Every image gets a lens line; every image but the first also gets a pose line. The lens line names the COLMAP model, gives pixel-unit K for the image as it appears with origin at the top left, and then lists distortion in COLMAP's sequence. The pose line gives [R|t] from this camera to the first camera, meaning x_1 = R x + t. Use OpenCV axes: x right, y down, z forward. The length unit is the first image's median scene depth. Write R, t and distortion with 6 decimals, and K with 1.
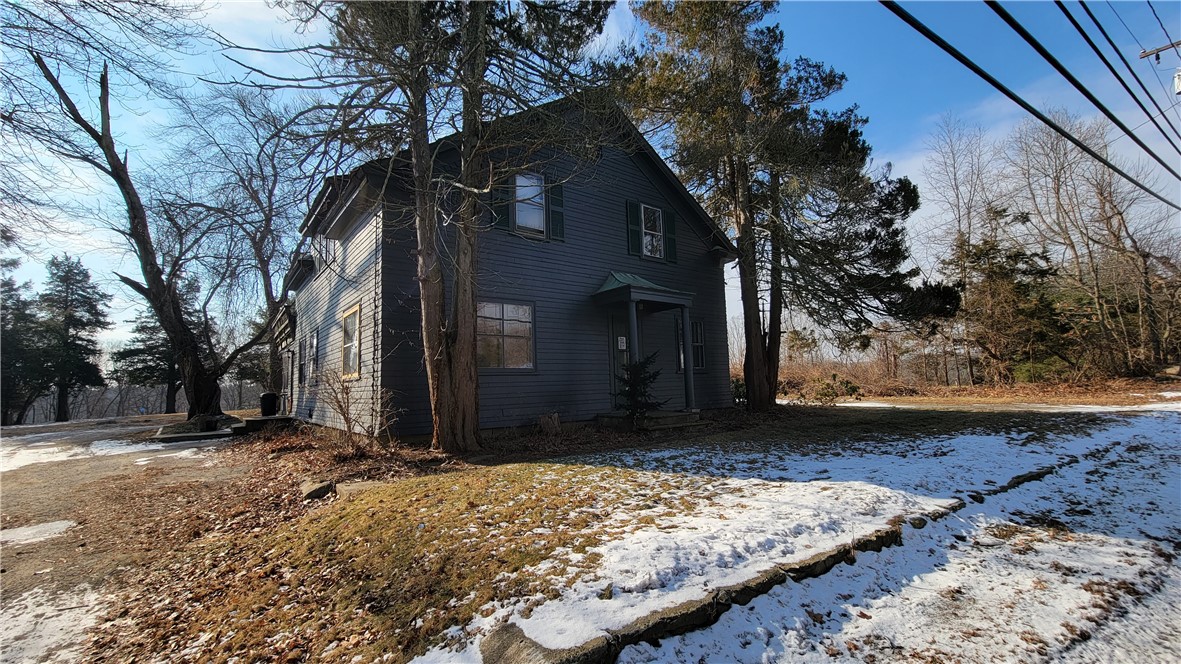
lens RADIAL K [[483.0, 0, 589.9], [0, 483.0, 340.5], [0, 0, 1]] dist [-0.001644, -0.000114]
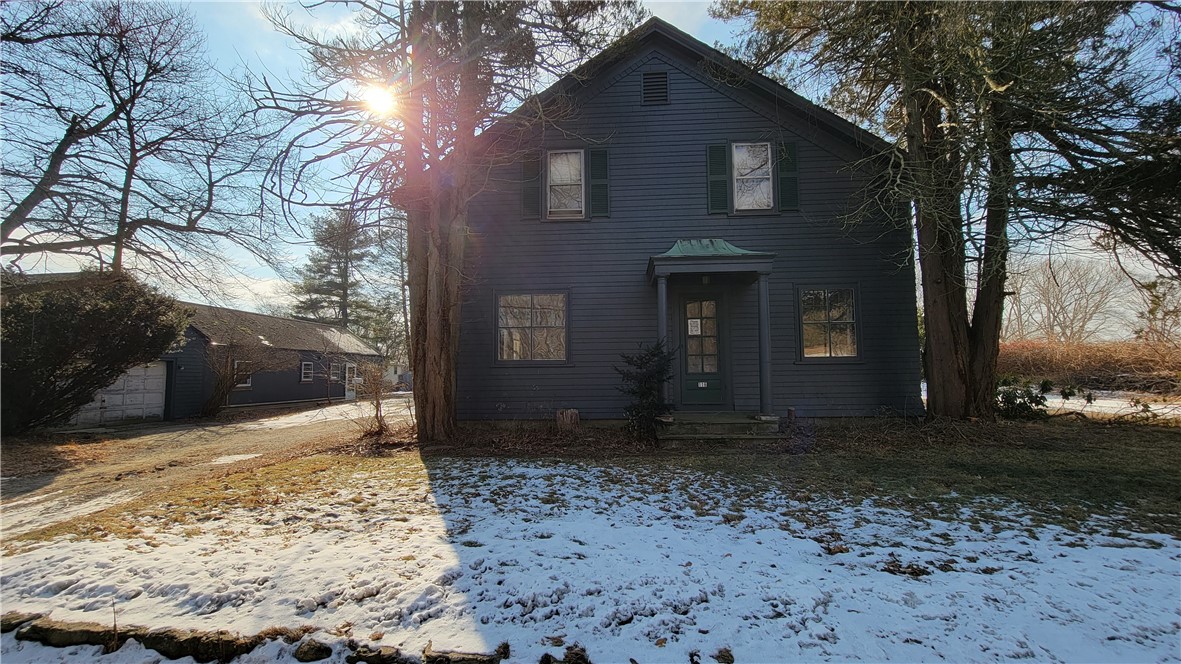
lens RADIAL K [[483.0, 0, 589.9], [0, 483.0, 340.5], [0, 0, 1]] dist [-0.001644, -0.000114]
pose [[0.750579, -0.021429, -0.660433, 0.543720], [0.050954, 0.998375, 0.025515, -0.002155], [0.658813, -0.052802, 0.750451, 0.321950]]
